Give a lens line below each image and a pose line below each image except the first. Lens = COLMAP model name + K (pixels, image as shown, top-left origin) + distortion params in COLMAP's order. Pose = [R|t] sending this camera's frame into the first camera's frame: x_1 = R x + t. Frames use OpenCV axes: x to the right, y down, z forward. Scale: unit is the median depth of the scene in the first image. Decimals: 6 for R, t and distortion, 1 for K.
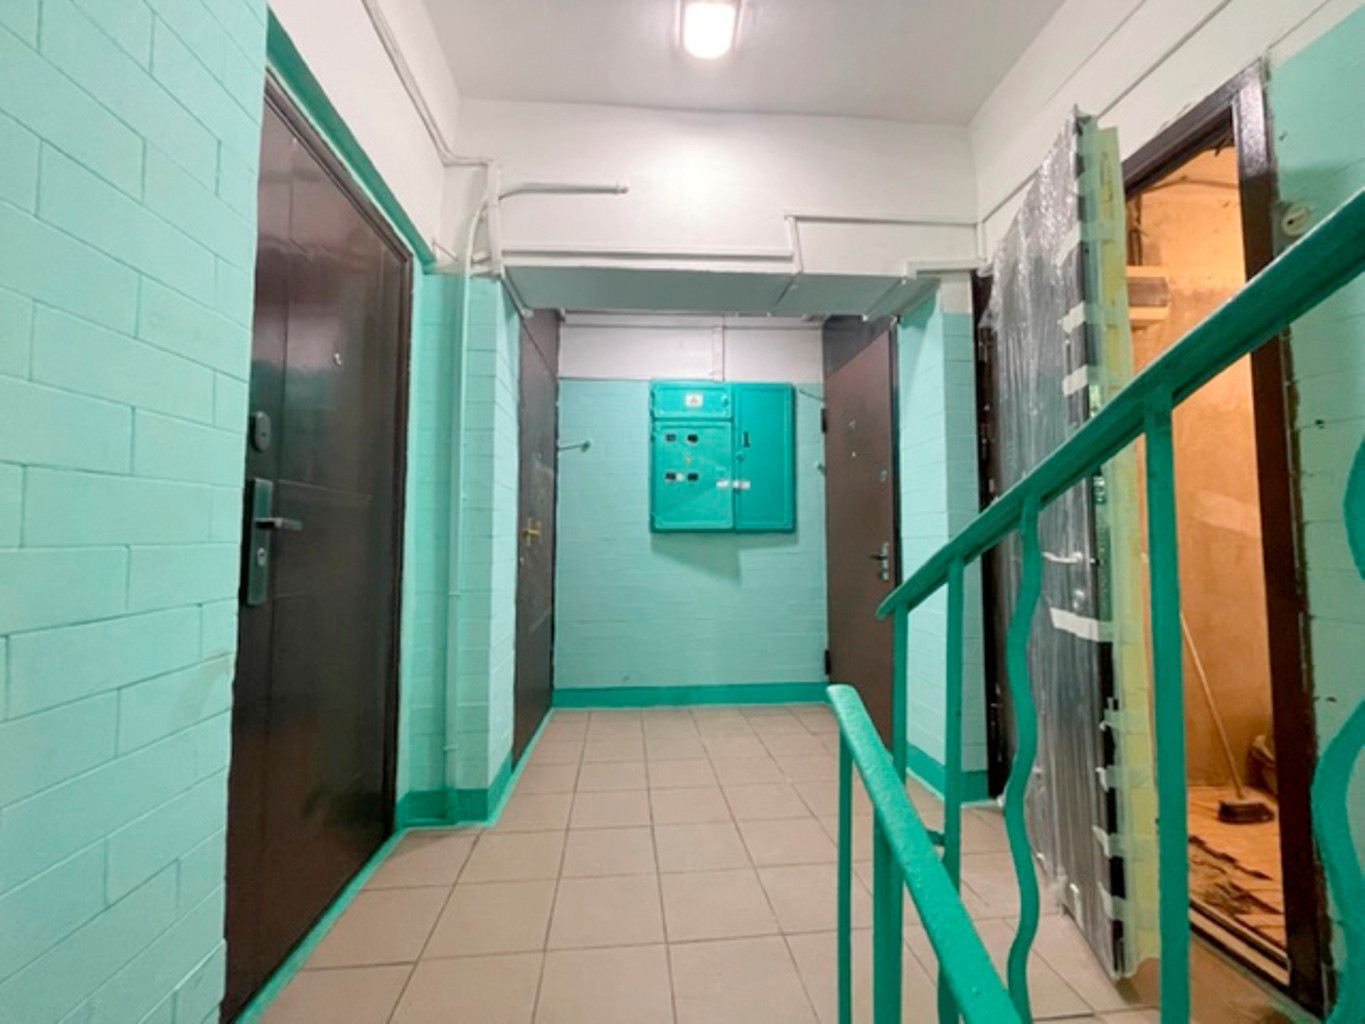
lens RADIAL K [[554.3, 0, 679.2], [0, 554.3, 507.8], [0, 0, 1]] dist [-0.003473, 0.001196]
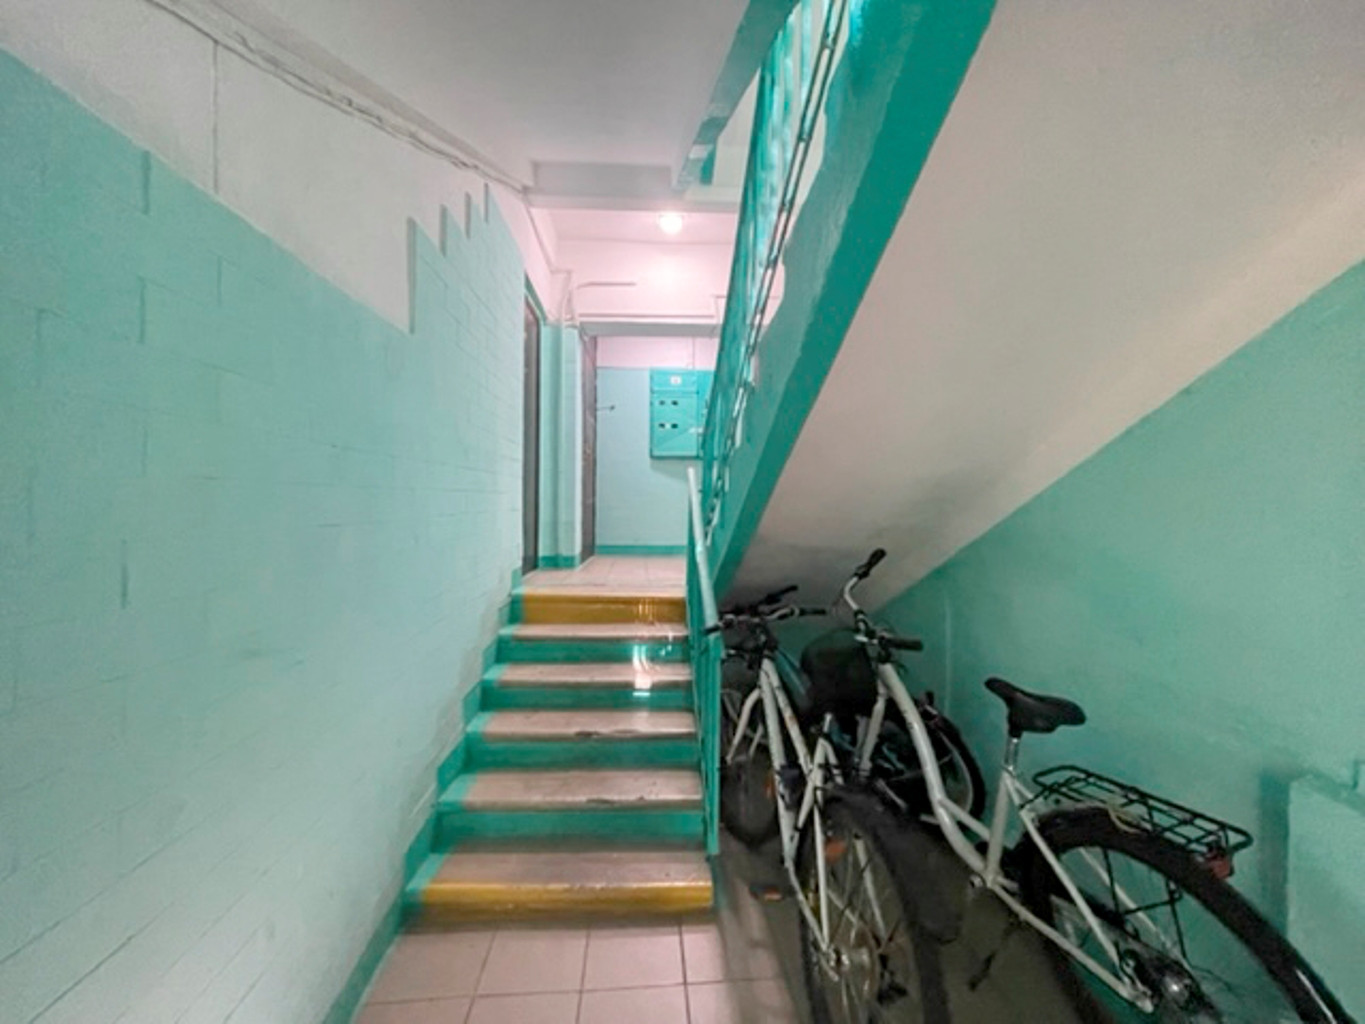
lens RADIAL K [[554.3, 0, 679.5], [0, 554.3, 514.6], [0, 0, 1]] dist [-0.003473, 0.001196]
pose [[0.999807, 0.006512, -0.018542, 0.075705], [-0.005237, 0.997671, 0.068008, 0.105766], [0.018942, -0.067898, 0.997512, -0.764793]]
